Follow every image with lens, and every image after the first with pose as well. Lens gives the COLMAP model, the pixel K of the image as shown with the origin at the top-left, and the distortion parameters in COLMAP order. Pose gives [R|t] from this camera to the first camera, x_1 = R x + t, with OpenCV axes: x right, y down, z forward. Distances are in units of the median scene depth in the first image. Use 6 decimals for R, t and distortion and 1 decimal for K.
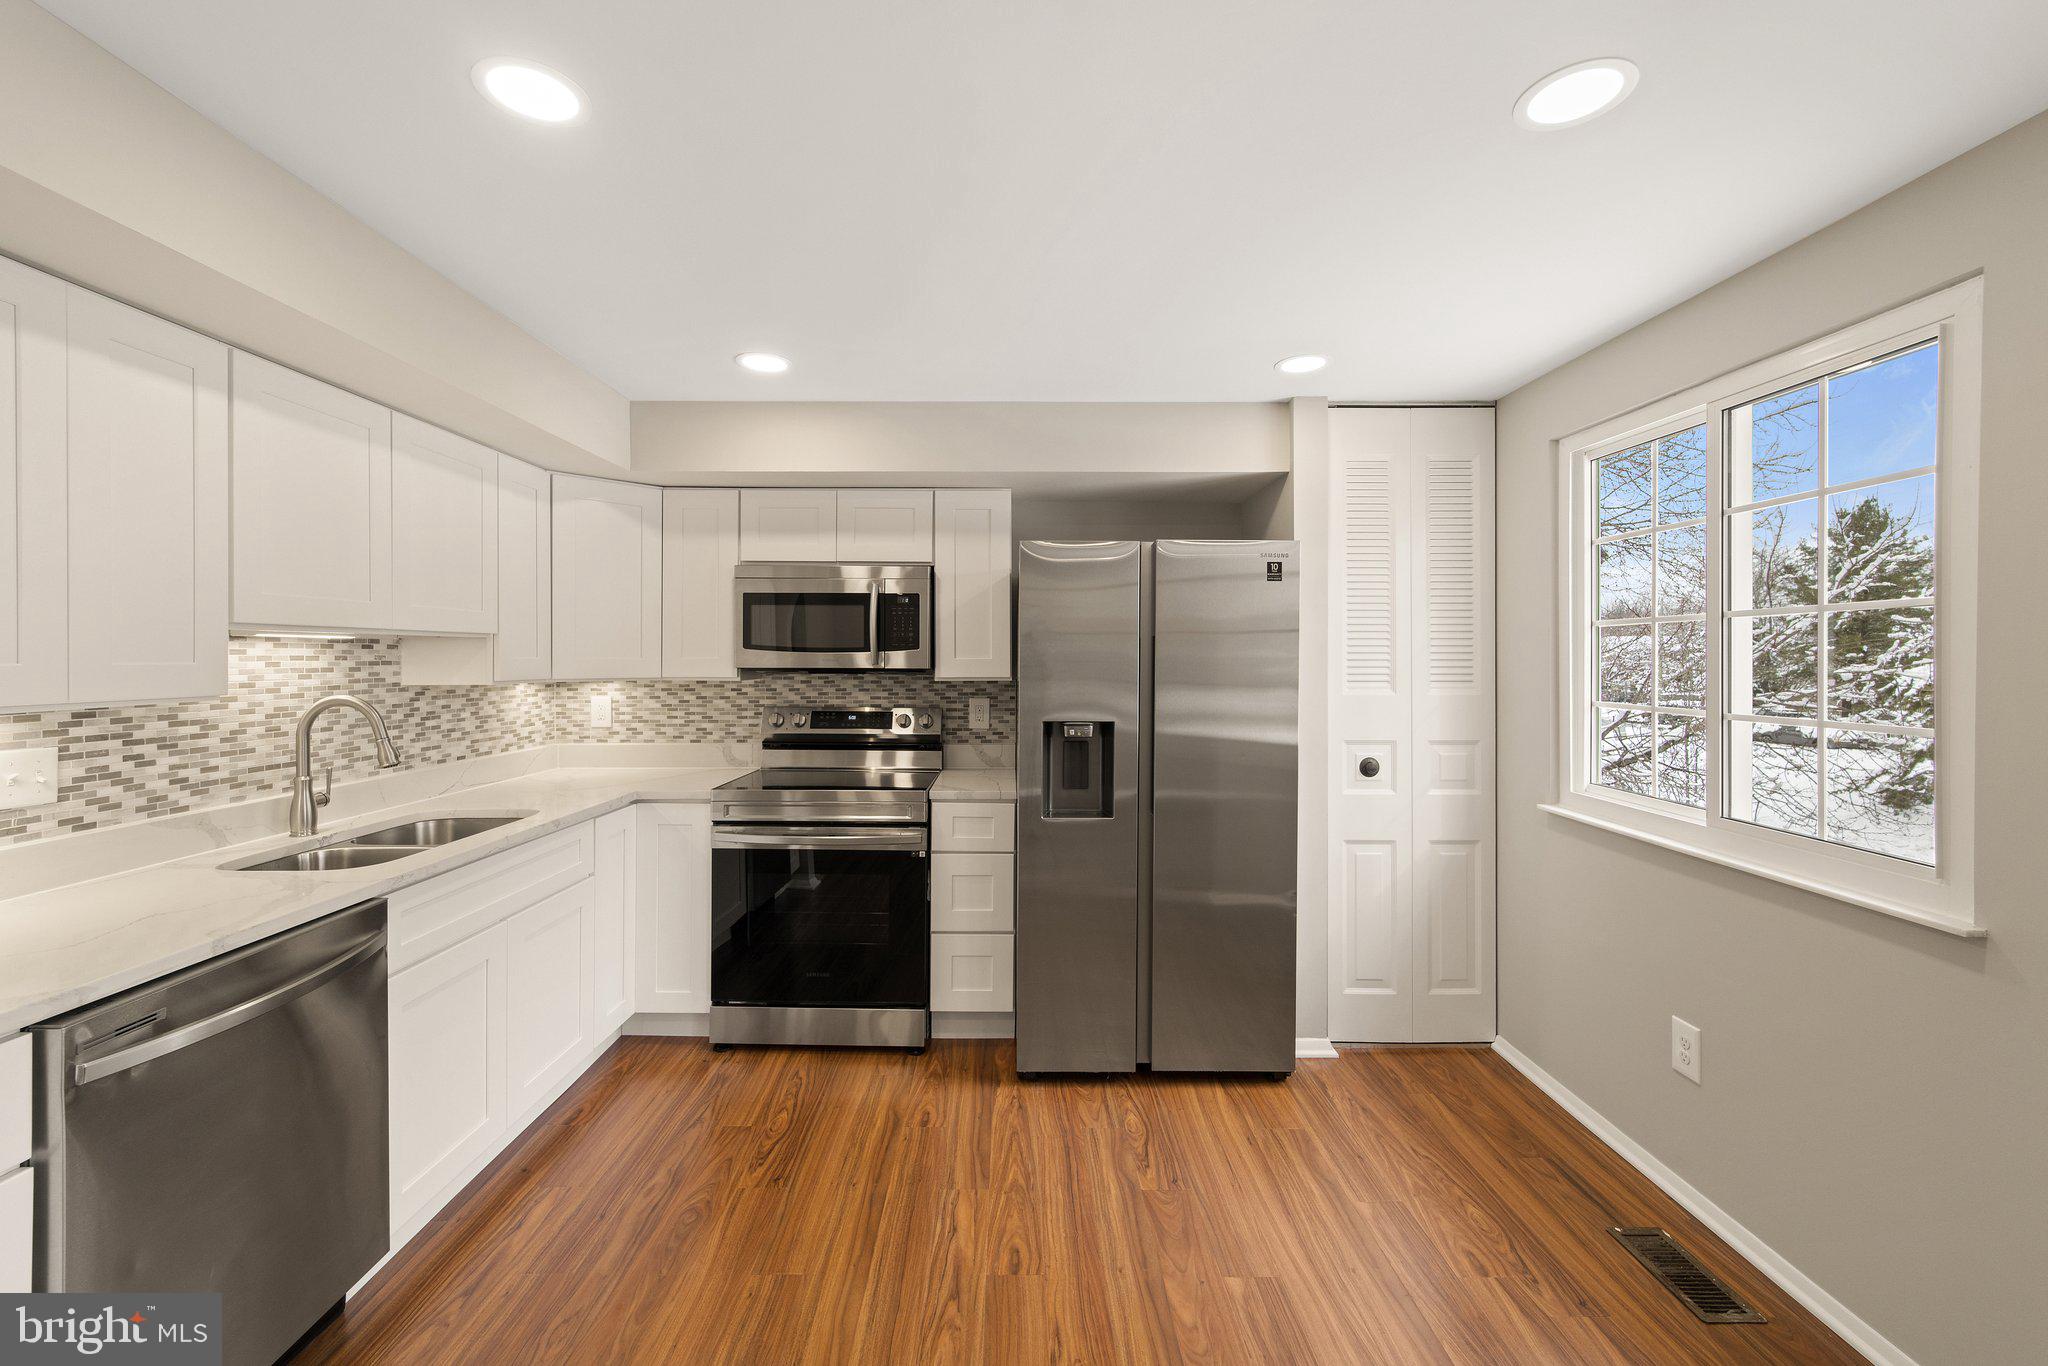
lens RADIAL K [[830.6, 0, 1028.1], [0, 830.6, 646.6], [0, 0, 1]] dist [-0.001294, -0.000726]
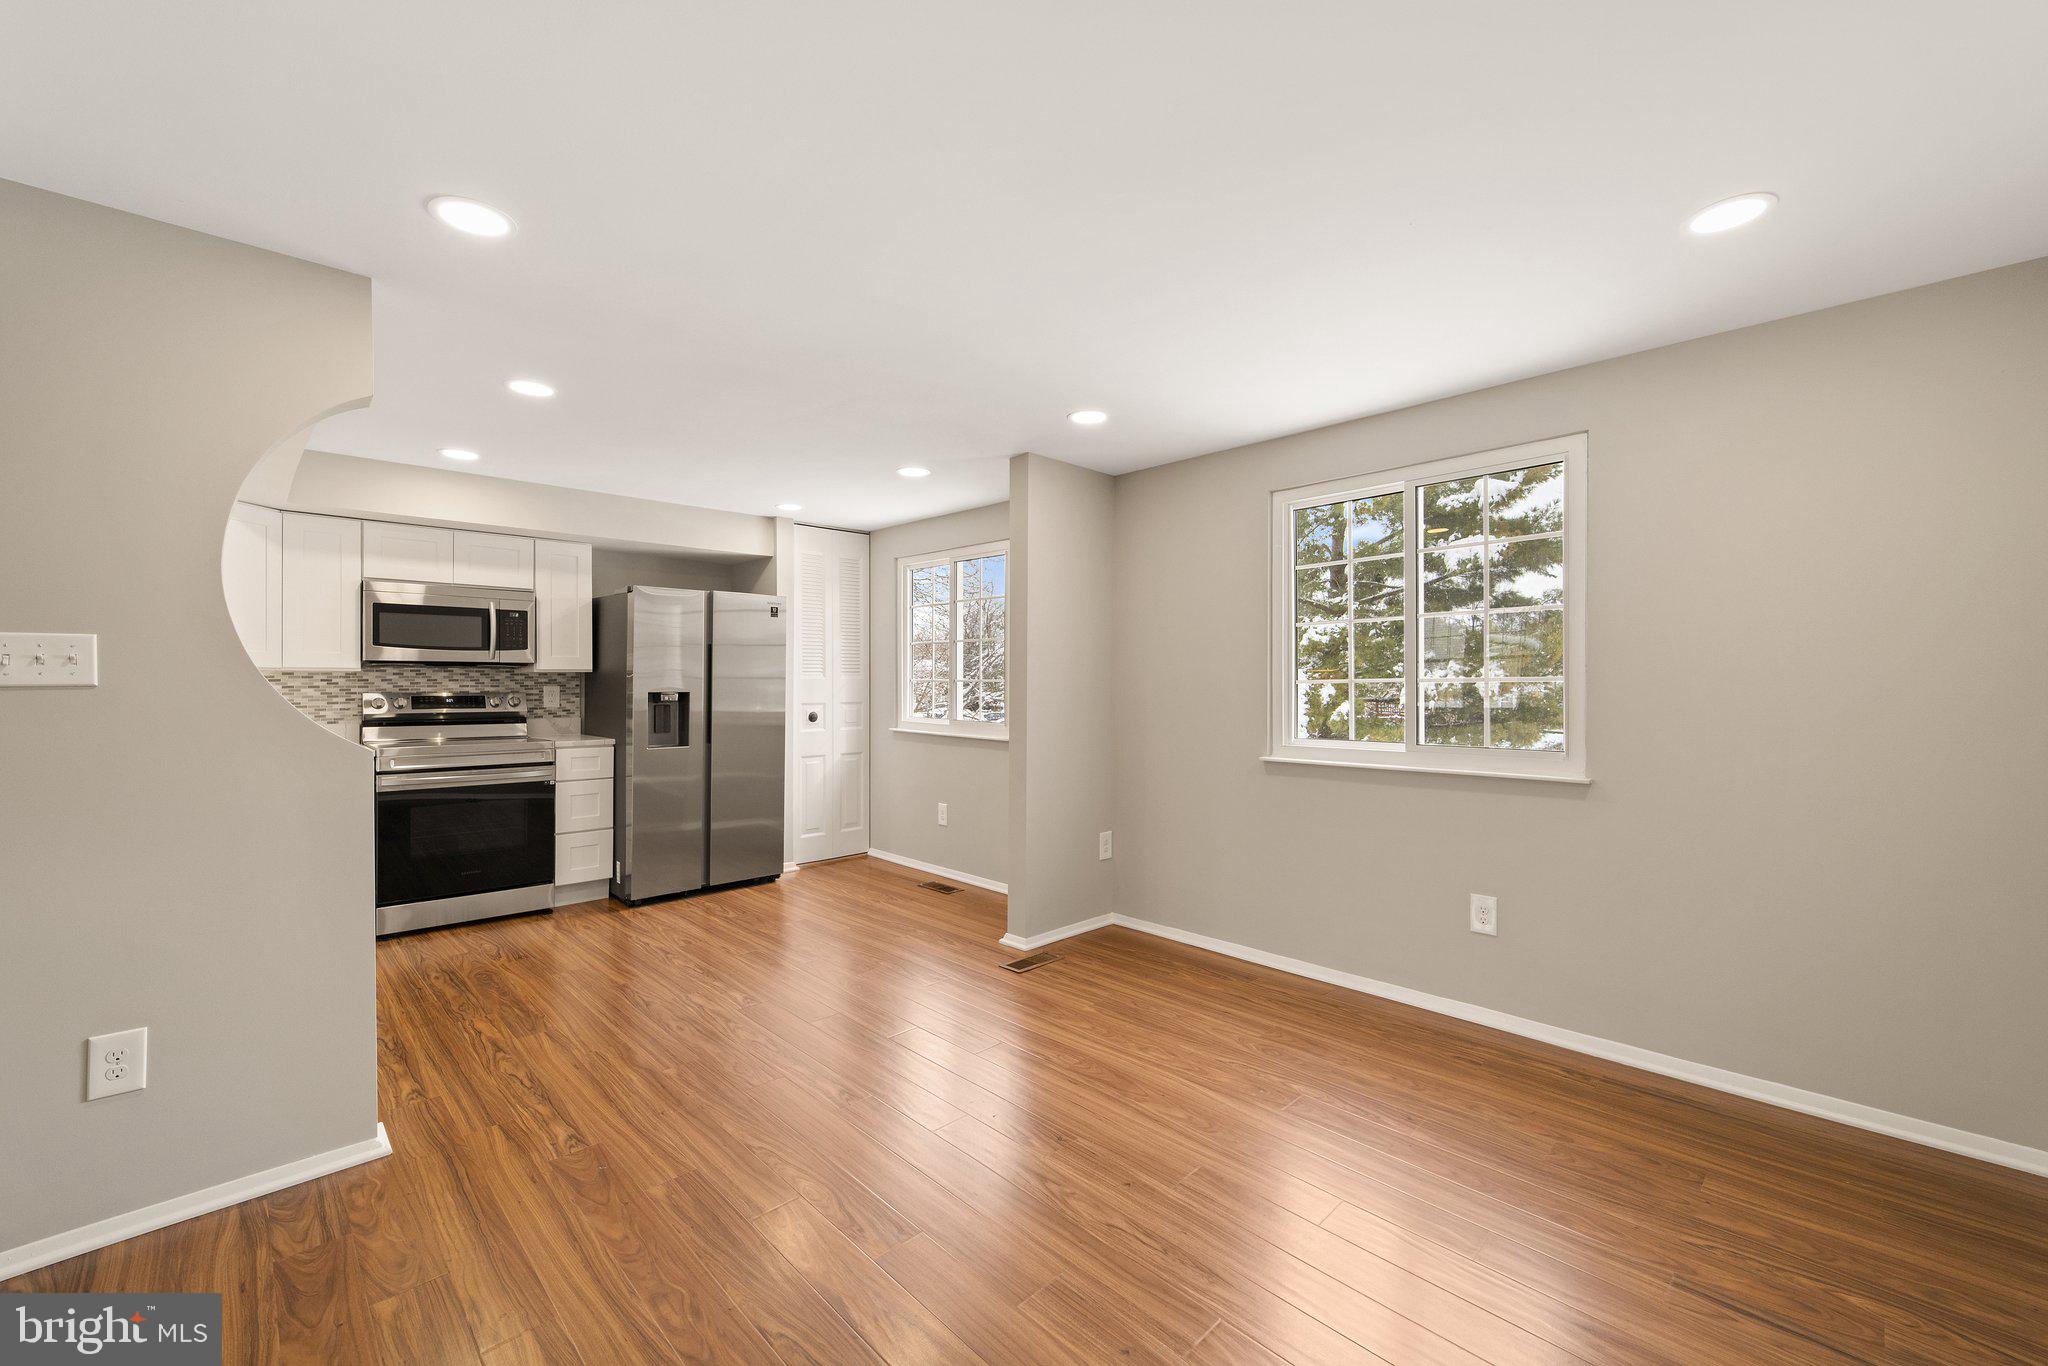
lens RADIAL K [[814.4, 0, 1020.9], [0, 814.4, 739.0], [0, 0, 1]] dist [-0.013464, 0.000063]
pose [[0.727433, -0.048320, 0.684476, -0.539120], [-0.010652, 0.996602, 0.081676, 0.038948], [-0.686096, -0.066705, 0.724446, -0.707651]]
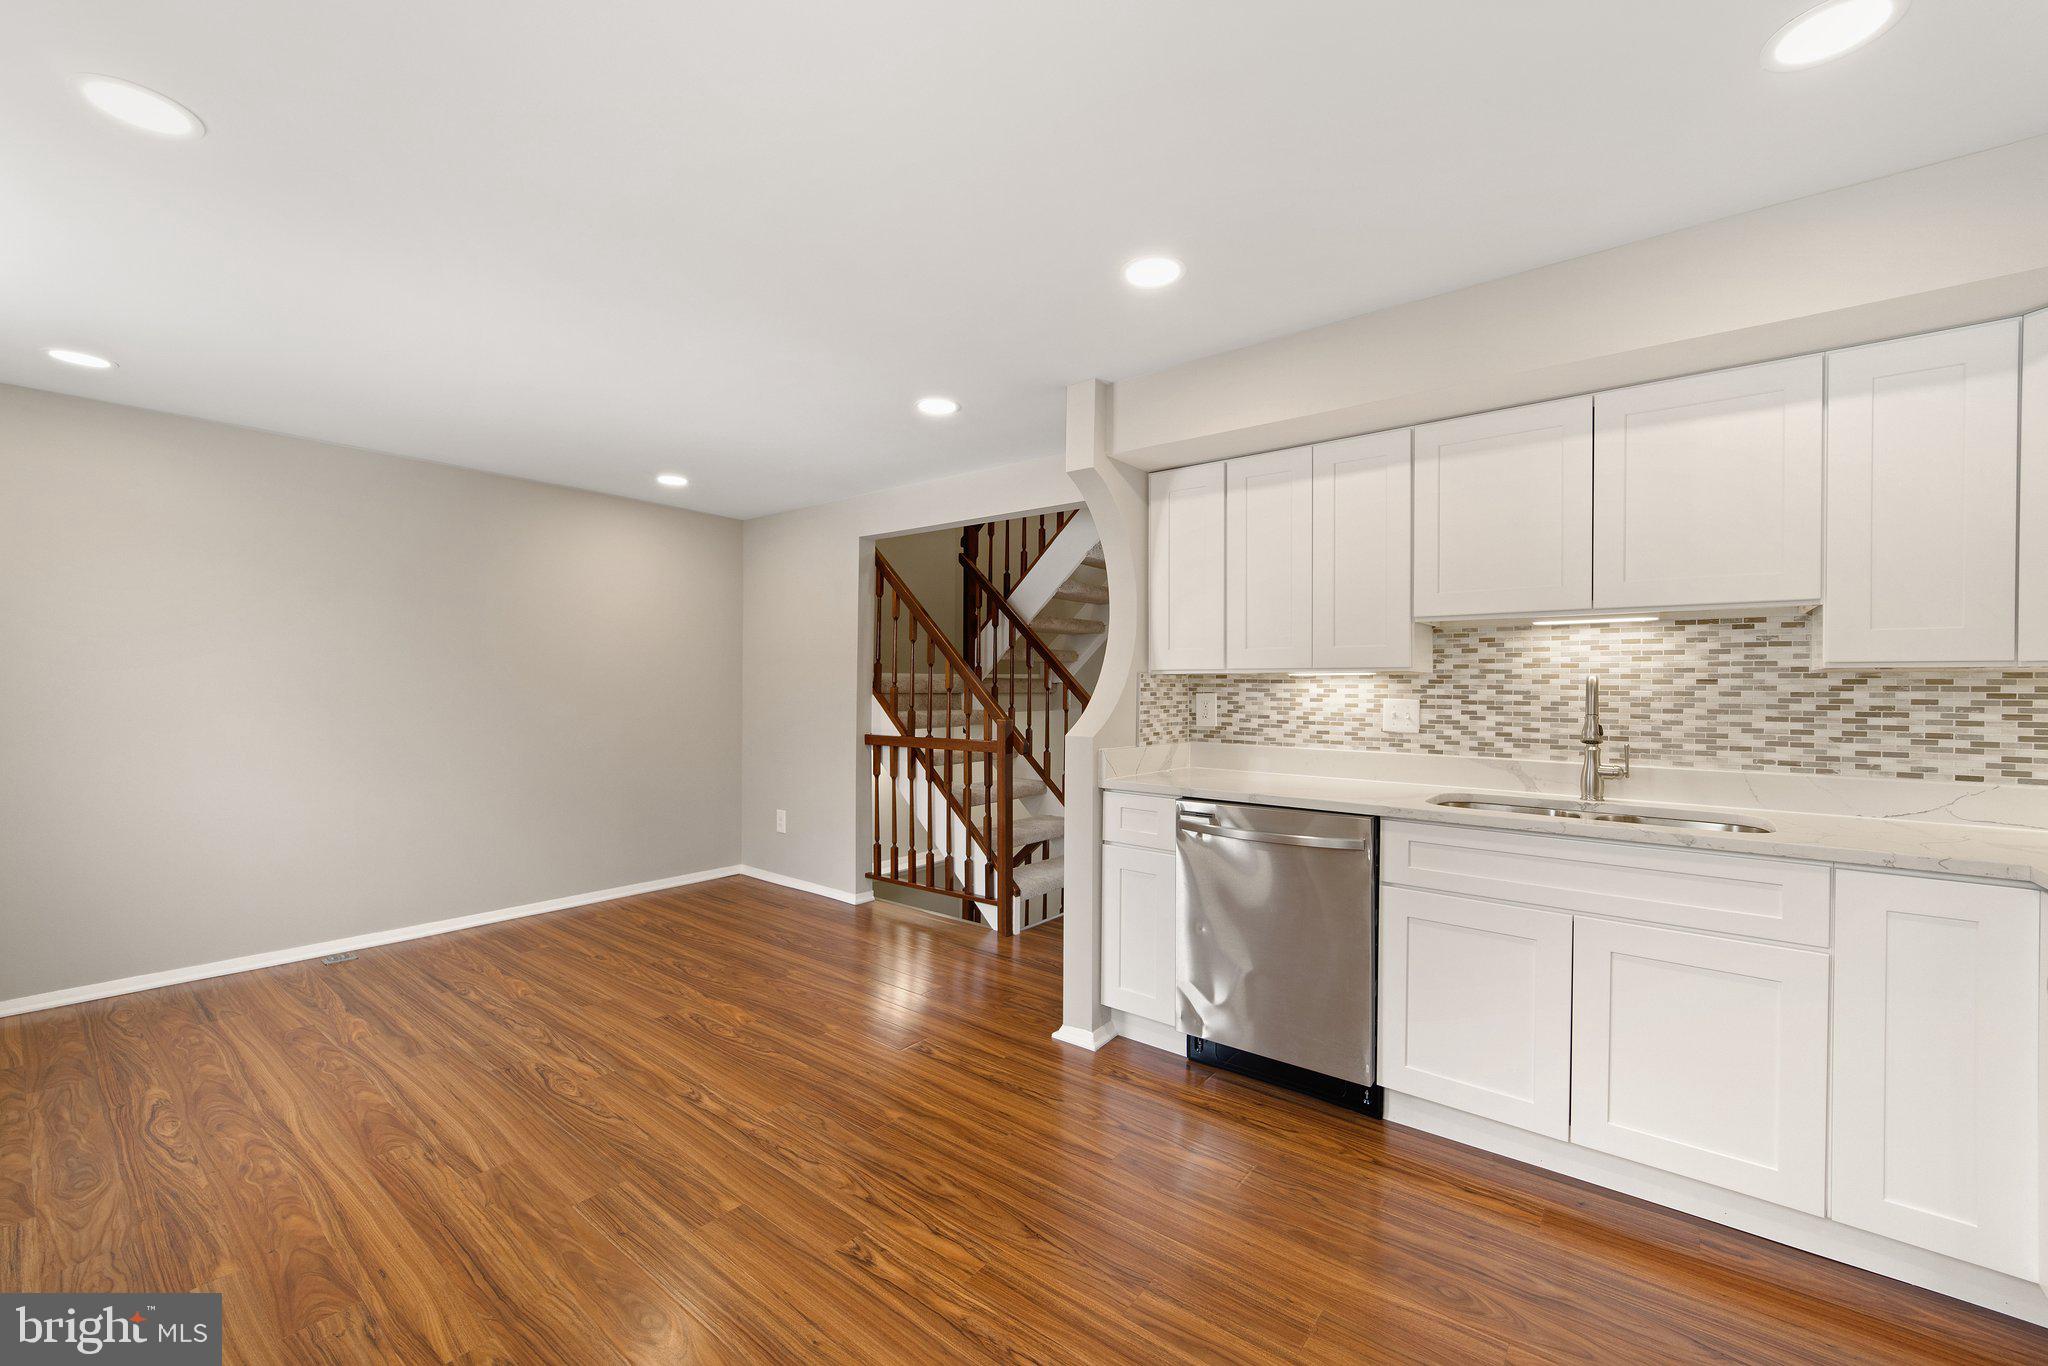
lens RADIAL K [[824.9, 0, 1015.3], [0, 824.9, 685.4], [0, 0, 1]] dist [0.010293, 0.000120]
pose [[-0.639127, 0.002622, -0.769097, 0.379949], [0.007140, 0.999971, -0.002524, 0.056377], [0.769068, -0.007105, -0.639127, 0.890064]]
